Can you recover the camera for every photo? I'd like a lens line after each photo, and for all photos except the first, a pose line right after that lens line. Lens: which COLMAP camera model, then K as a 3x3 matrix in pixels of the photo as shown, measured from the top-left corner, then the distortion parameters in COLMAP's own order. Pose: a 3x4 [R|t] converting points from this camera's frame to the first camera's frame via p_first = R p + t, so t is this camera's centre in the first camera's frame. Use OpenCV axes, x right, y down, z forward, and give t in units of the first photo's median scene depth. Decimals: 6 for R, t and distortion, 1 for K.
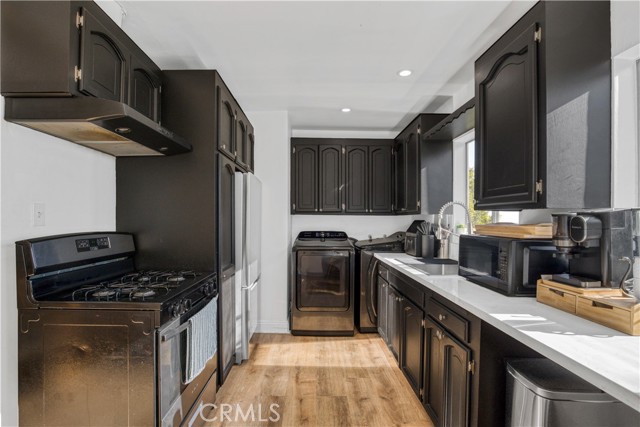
lens RADIAL K [[302.5, 0, 320.3], [0, 302.5, 213.8], [0, 0, 1]] dist [-0.023341, 0.000757]
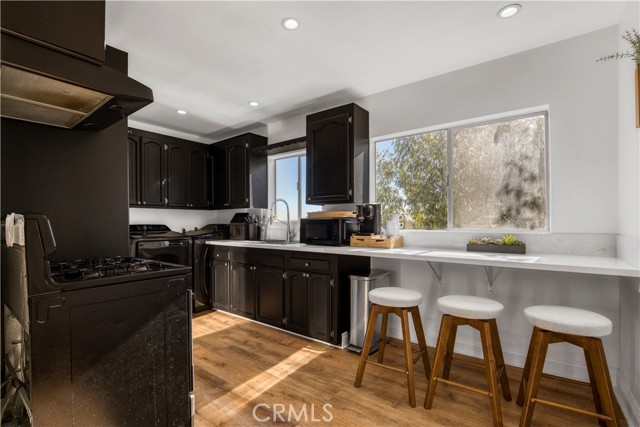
lens RADIAL K [[302.5, 0, 317.8], [0, 302.5, 217.9], [0, 0, 1]] dist [-0.023341, 0.000757]
pose [[0.618306, -0.002479, 0.785934, -0.538343], [-0.000771, 0.999993, 0.003761, 0.040630], [-0.785937, -0.002931, 0.618299, -0.068700]]
